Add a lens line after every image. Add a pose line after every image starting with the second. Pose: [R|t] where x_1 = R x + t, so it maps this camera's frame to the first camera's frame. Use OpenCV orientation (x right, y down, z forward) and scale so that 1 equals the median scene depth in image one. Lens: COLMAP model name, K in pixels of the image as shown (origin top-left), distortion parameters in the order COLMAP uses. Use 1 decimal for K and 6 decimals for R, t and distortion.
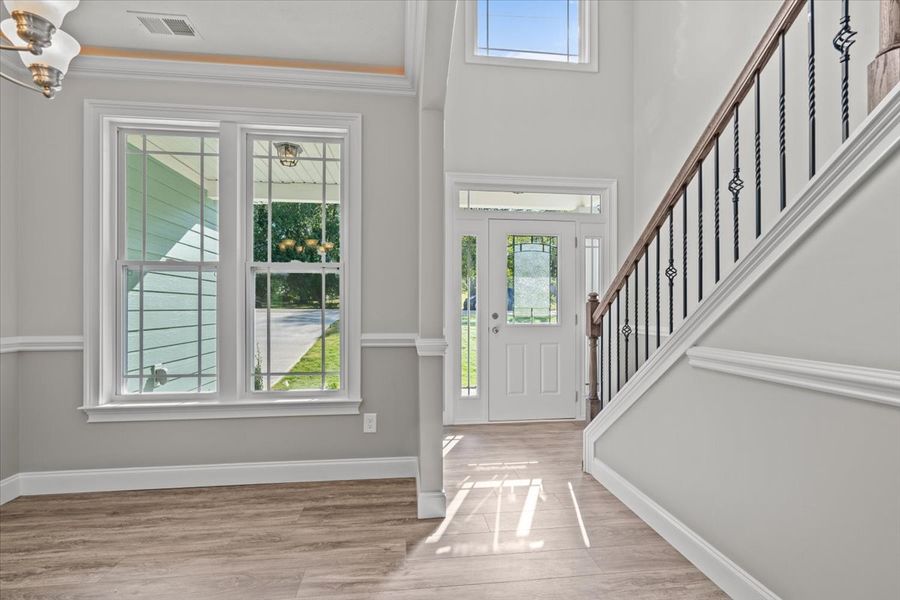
lens RADIAL K [[407.4, 0, 428.6], [0, 407.4, 310.7], [0, 0, 1]] dist [-0.008335, 0.000293]
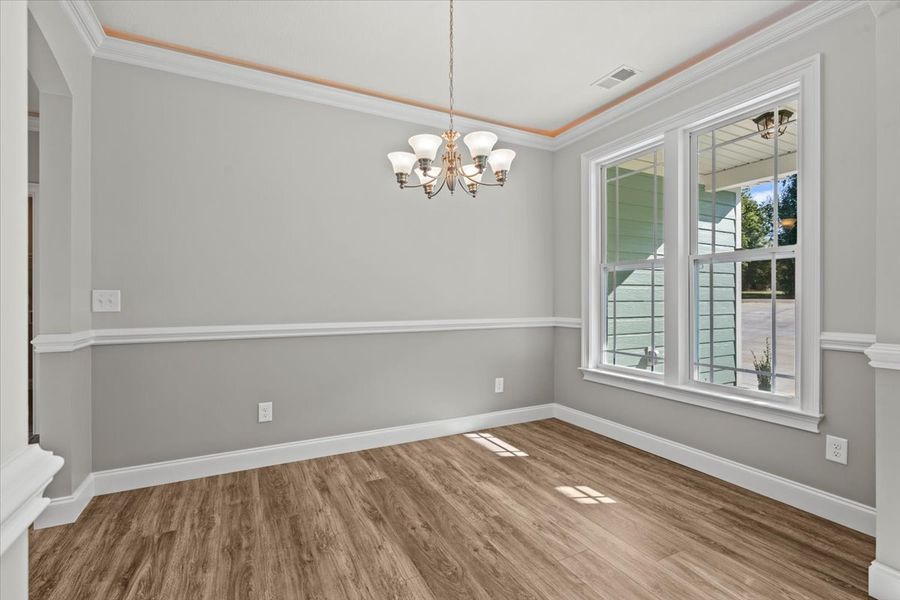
lens RADIAL K [[407.4, 0, 446.2], [0, 407.4, 301.9], [0, 0, 1]] dist [-0.008335, 0.000293]
pose [[0.338953, 0.006310, -0.940782, 0.357582], [-0.005954, 0.999972, 0.004562, -0.000728], [0.940785, 0.004056, 0.338981, 0.058317]]
